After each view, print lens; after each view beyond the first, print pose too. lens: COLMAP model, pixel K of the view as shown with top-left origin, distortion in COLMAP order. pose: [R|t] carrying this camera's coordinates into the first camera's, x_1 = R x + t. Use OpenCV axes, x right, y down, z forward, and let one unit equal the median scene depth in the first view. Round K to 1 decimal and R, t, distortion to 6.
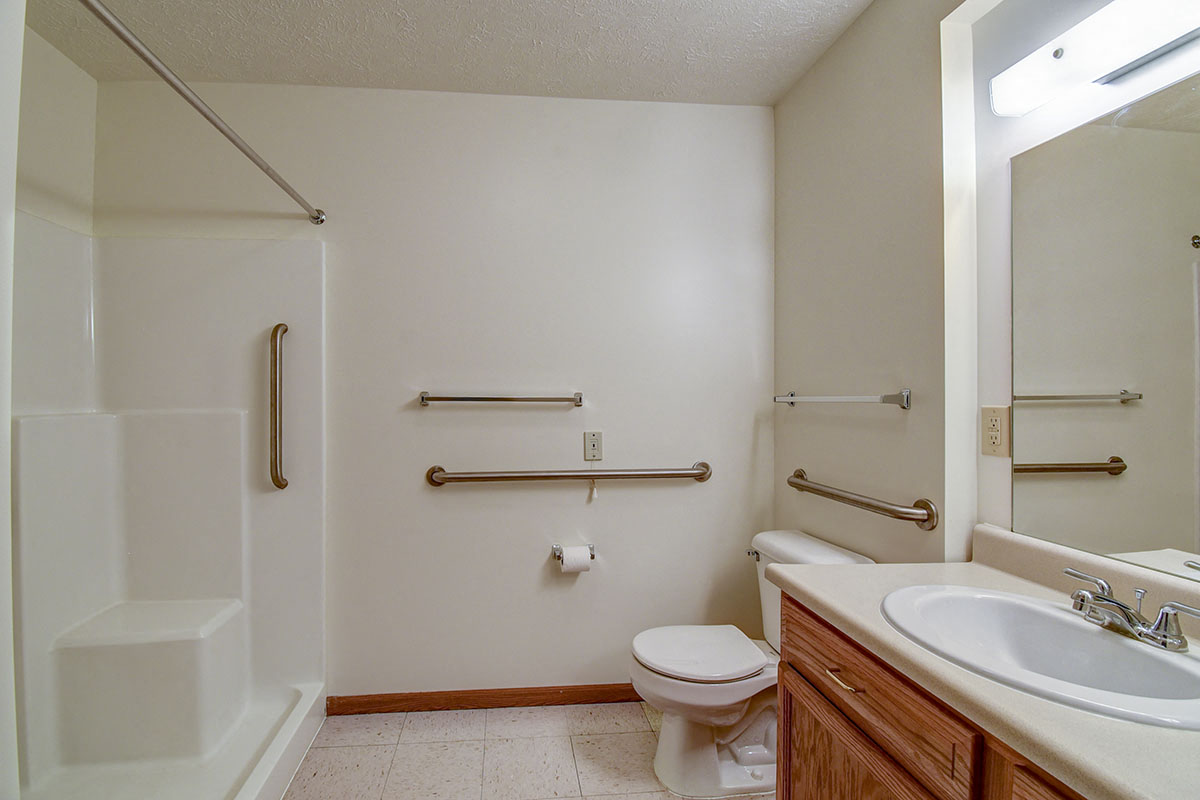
lens RADIAL K [[595.4, 0, 610.4], [0, 595.4, 390.1], [0, 0, 1]] dist [0.021497, -0.032902]
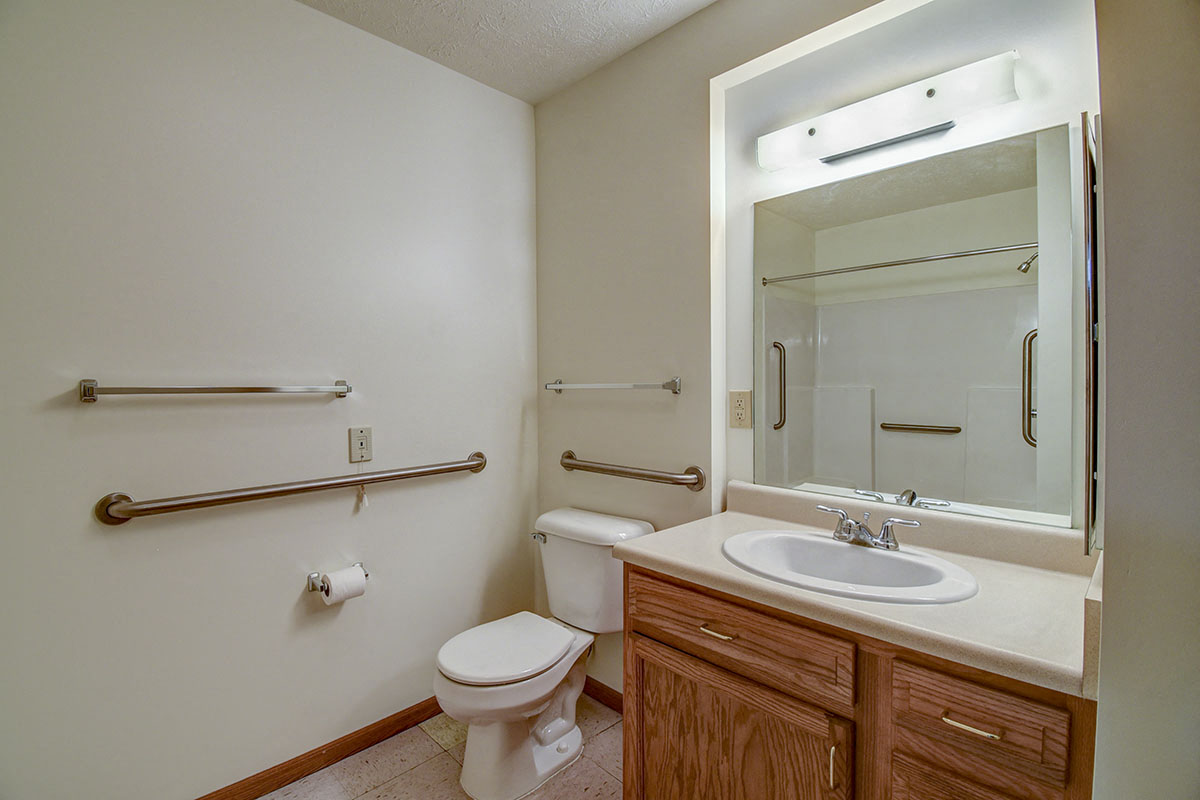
lens RADIAL K [[532.1, 0, 596.9], [0, 532.1, 387.0], [0, 0, 1]] dist [0.019118, -0.021525]
pose [[0.767762, -0.008896, 0.640674, -0.339899], [-0.001476, 0.999876, 0.015652, 0.001661], [-0.640734, -0.012962, 0.767654, 0.290758]]
